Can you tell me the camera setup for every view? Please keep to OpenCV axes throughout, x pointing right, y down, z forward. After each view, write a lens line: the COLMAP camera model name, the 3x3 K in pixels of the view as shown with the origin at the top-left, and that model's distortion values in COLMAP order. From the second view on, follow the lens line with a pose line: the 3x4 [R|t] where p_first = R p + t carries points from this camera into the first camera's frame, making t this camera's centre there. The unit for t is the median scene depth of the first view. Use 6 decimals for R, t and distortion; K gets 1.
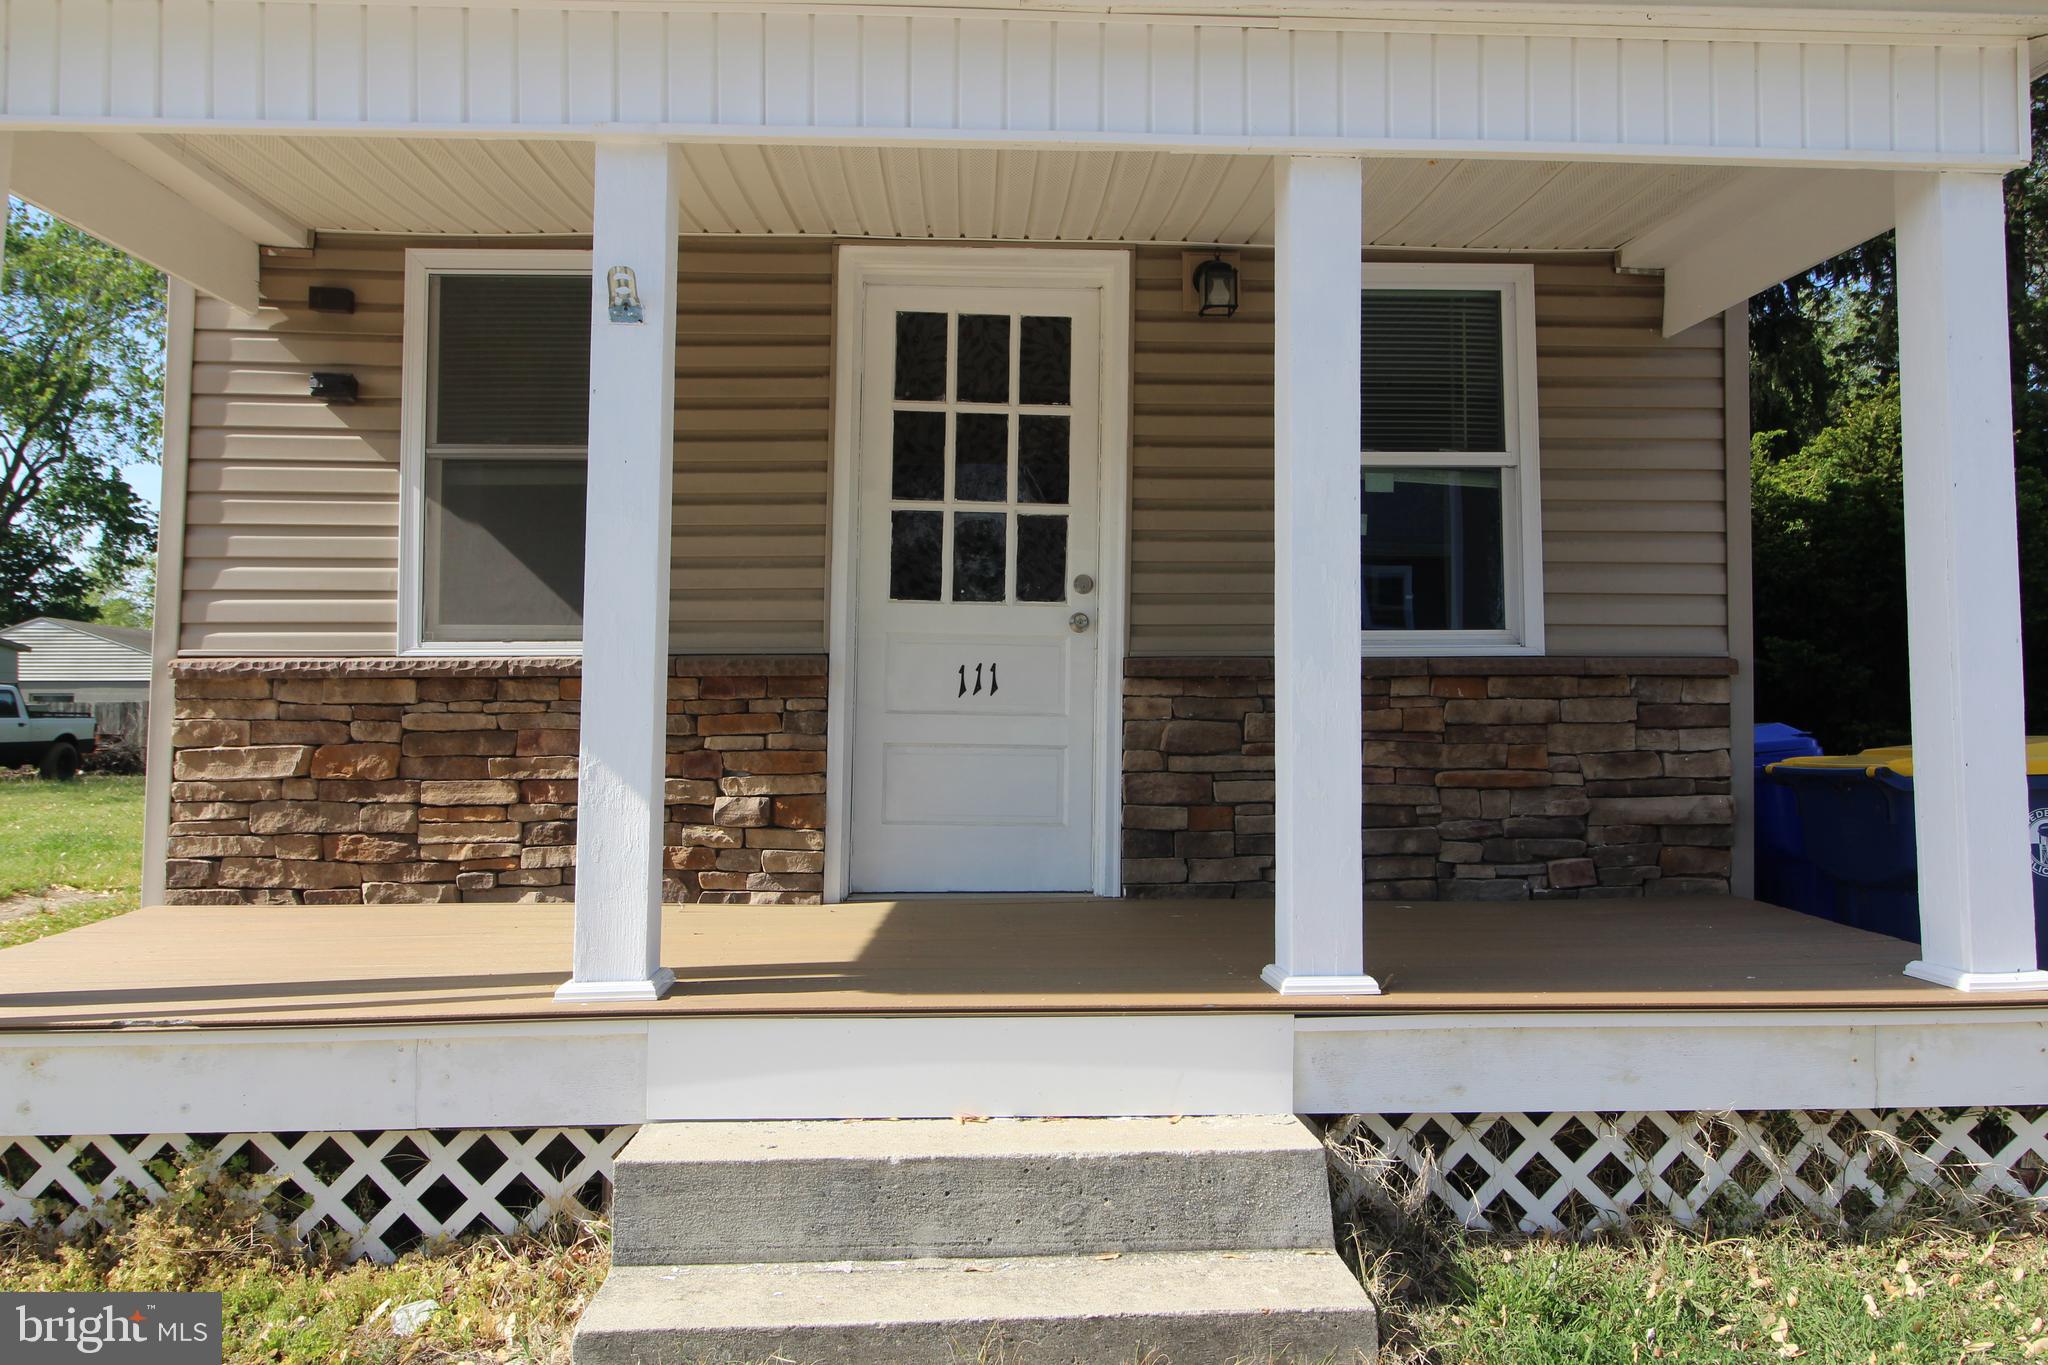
lens RADIAL K [[1375.7, 0, 1018.5], [0, 1375.7, 672.5], [0, 0, 1]] dist [0.009611, -0.009108]
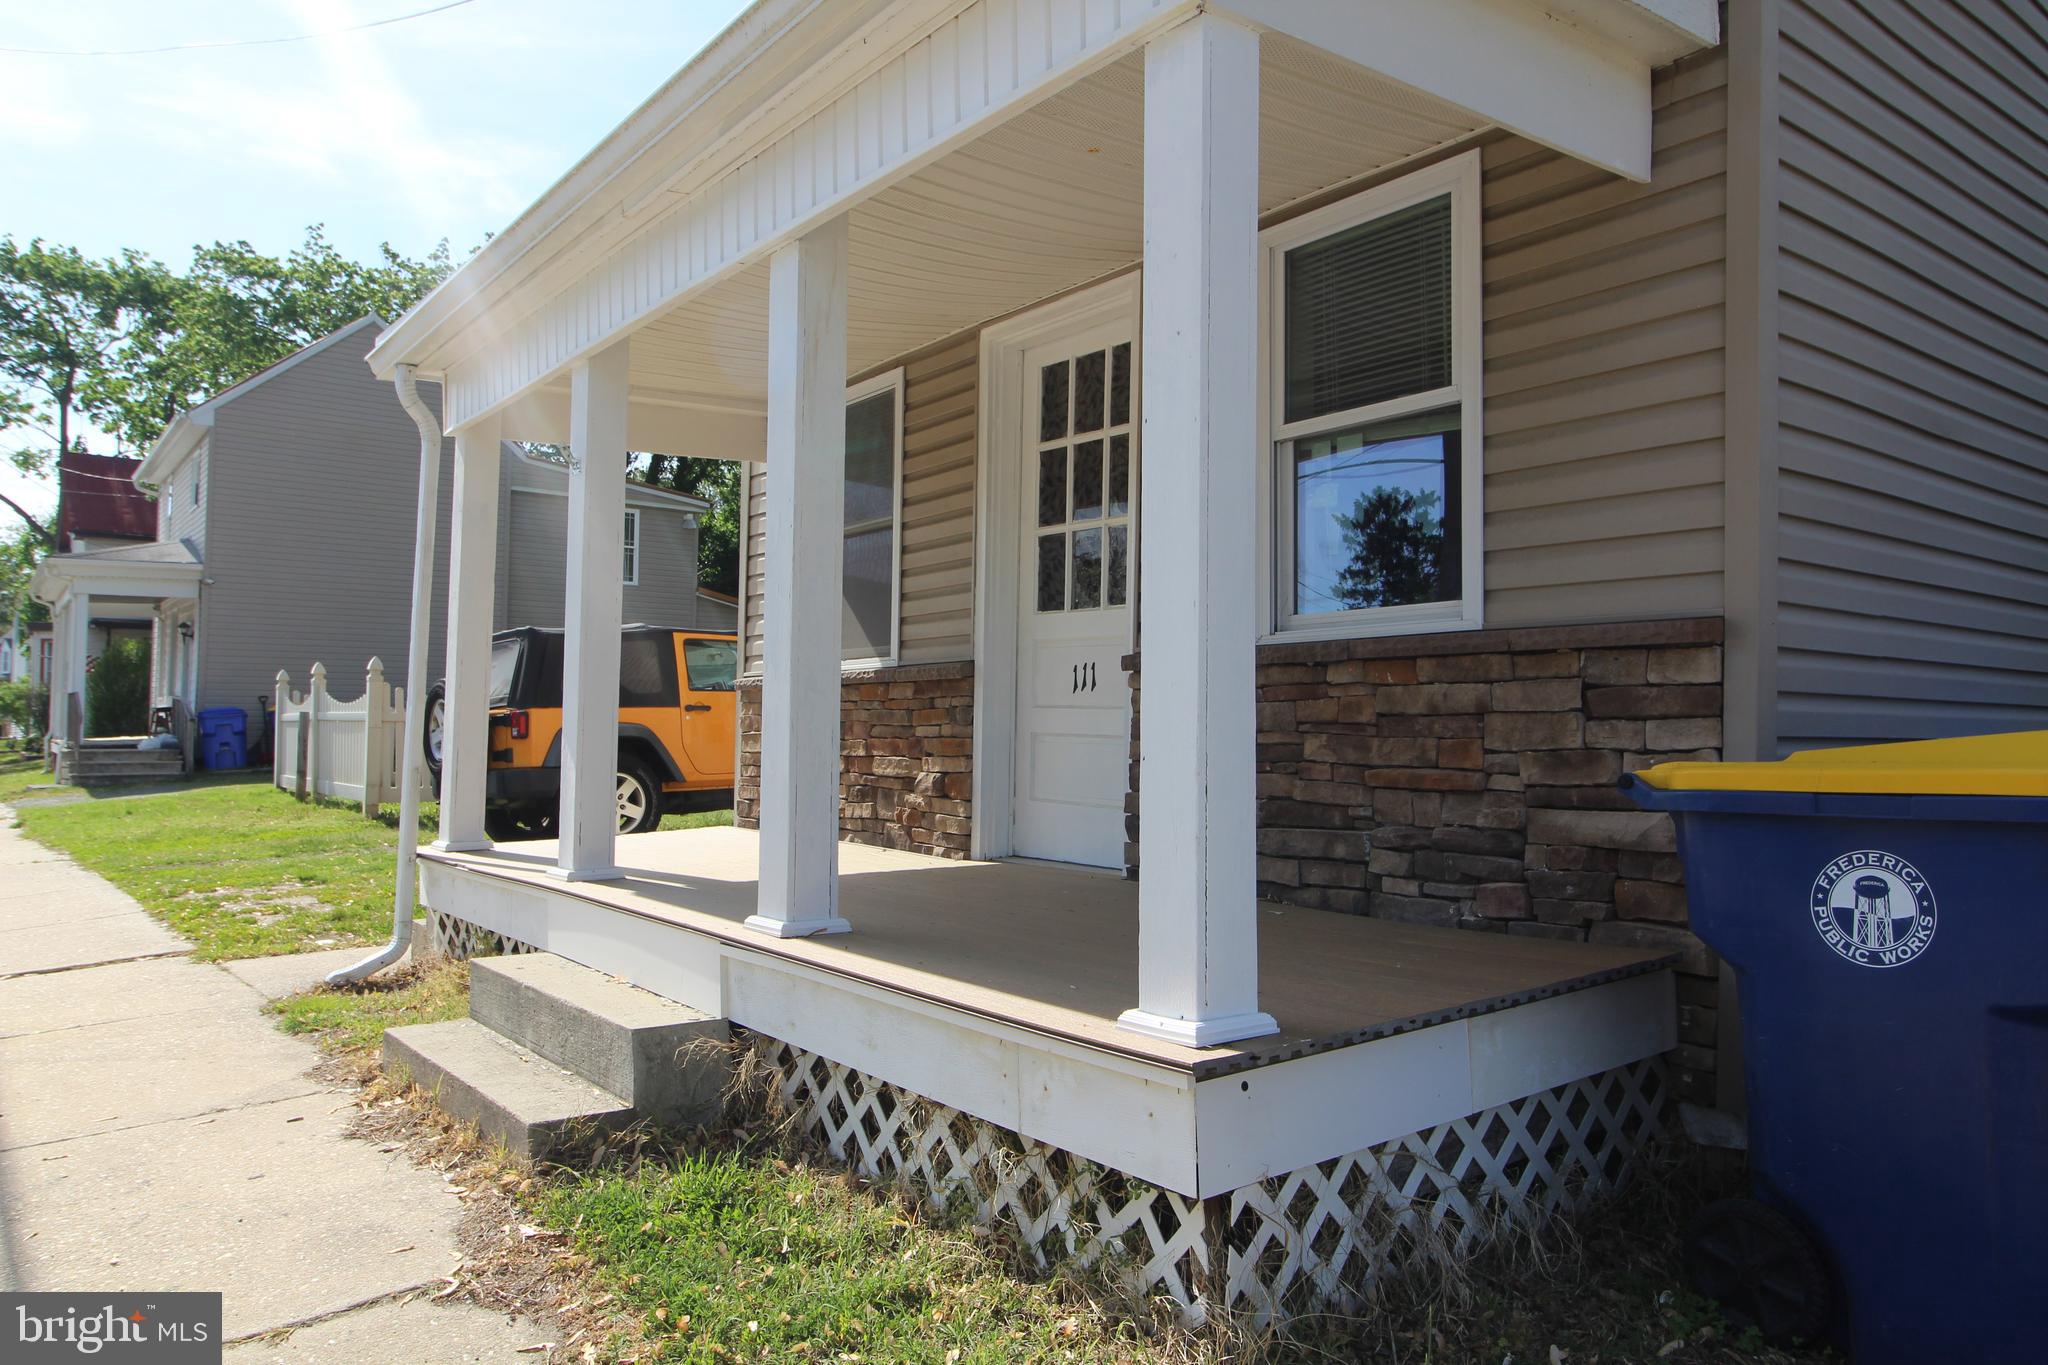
lens RADIAL K [[1375.7, 0, 1025.3], [0, 1375.7, 668.2], [0, 0, 1]] dist [0.009611, -0.009108]
pose [[0.572830, -0.032188, -0.819042, 0.902271], [0.030669, 0.999371, -0.017825, 0.016999], [0.819100, -0.014908, 0.573457, 0.320267]]
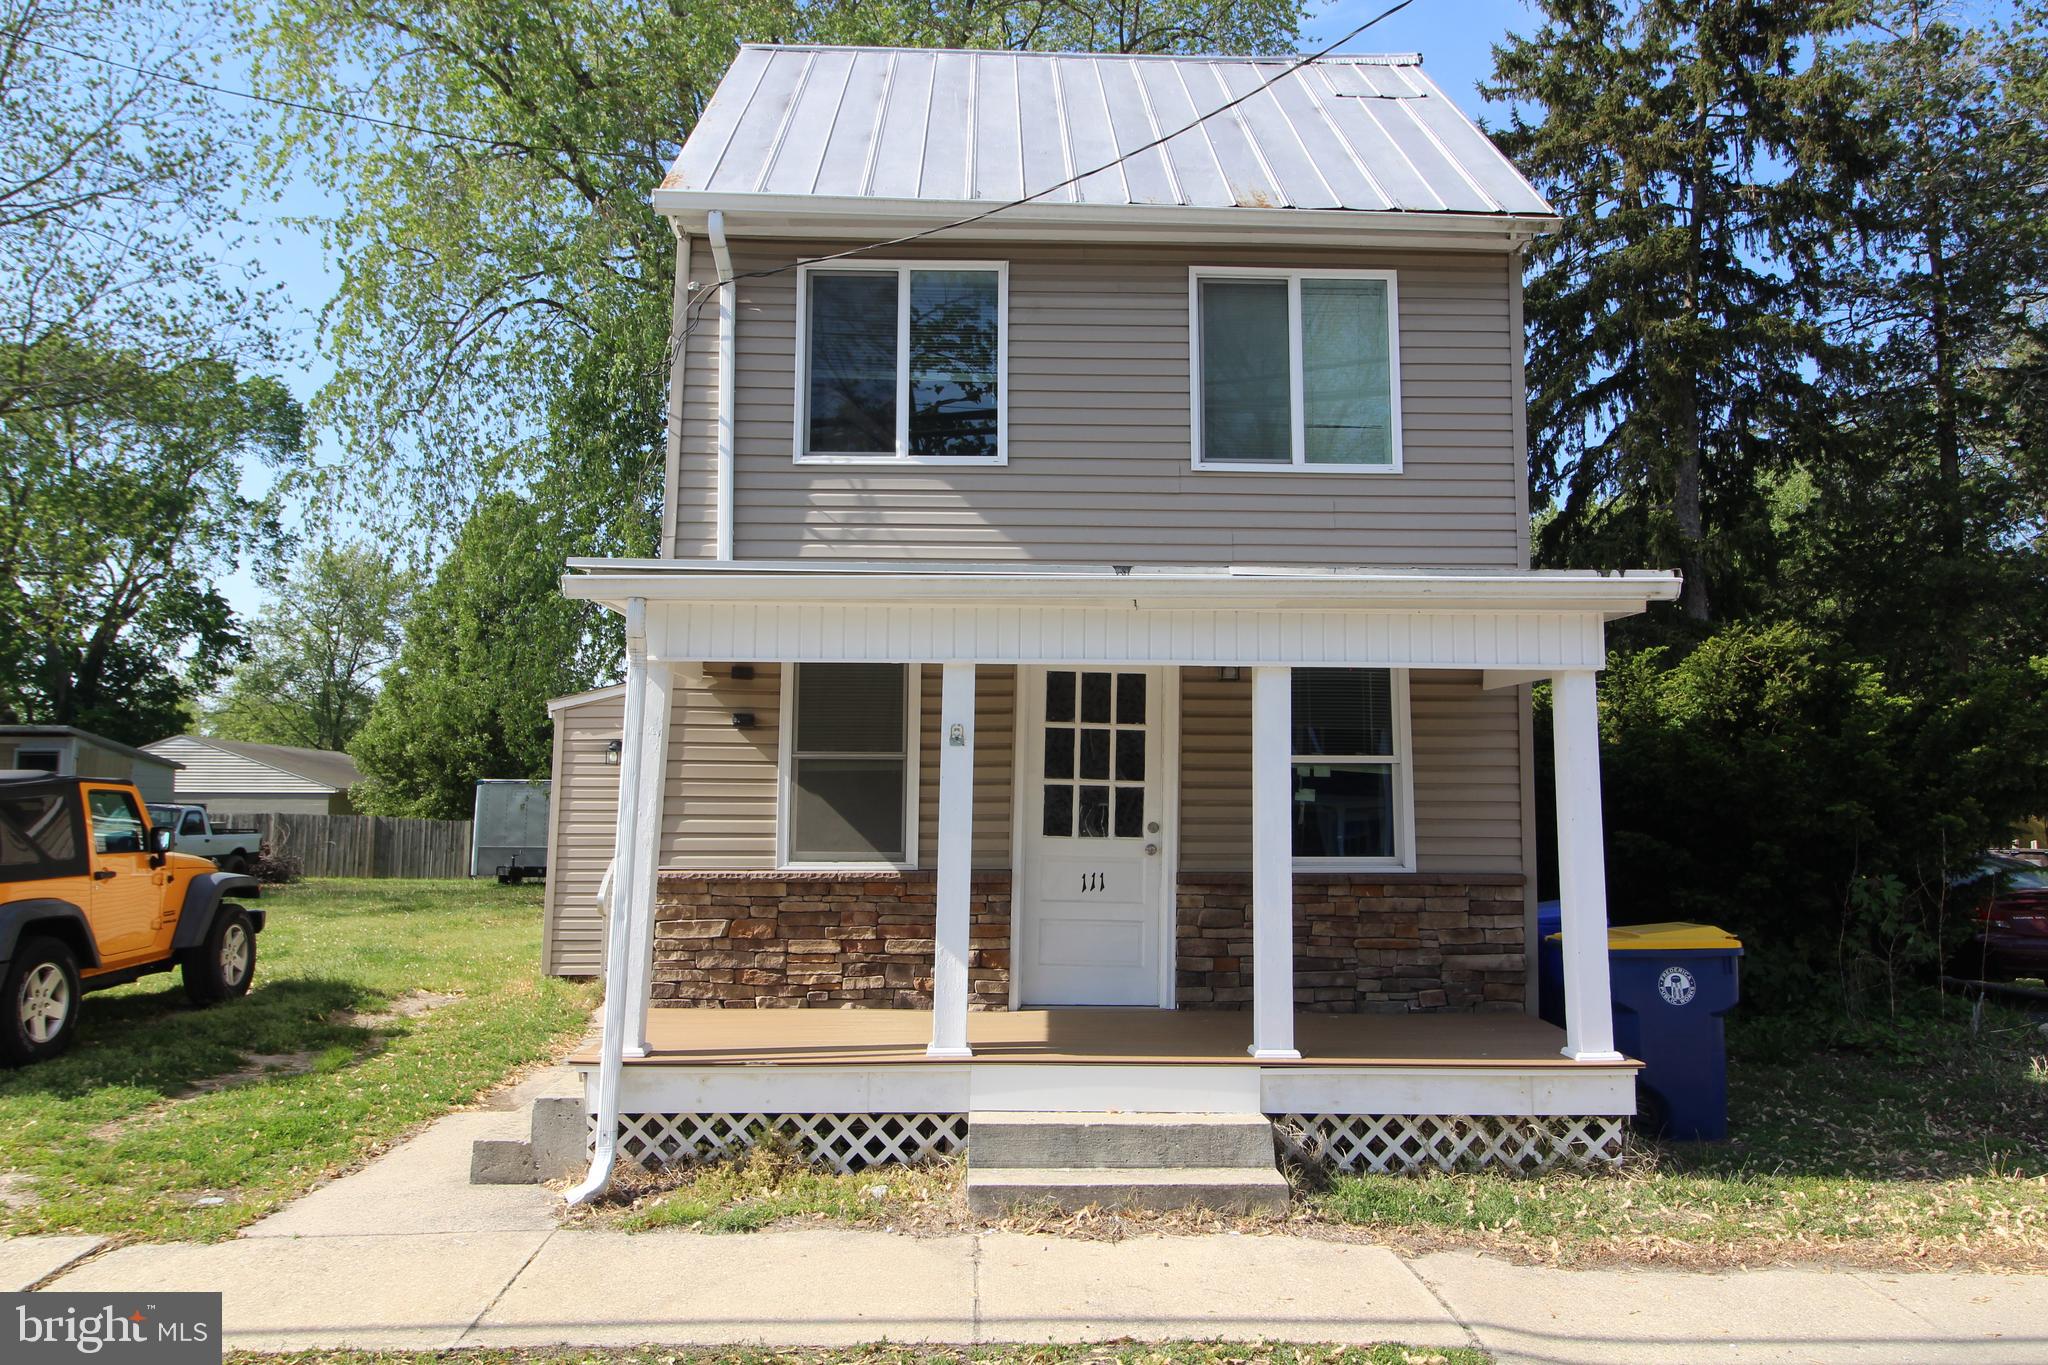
lens RADIAL K [[1375.7, 0, 1016.3], [0, 1375.7, 672.4], [0, 0, 1]] dist [0.009611, -0.009108]
pose [[0.999703, 0.005437, -0.023746, -0.090143], [-0.007096, 0.997497, -0.070354, -0.142148], [0.023304, 0.070501, 0.997239, -0.796894]]
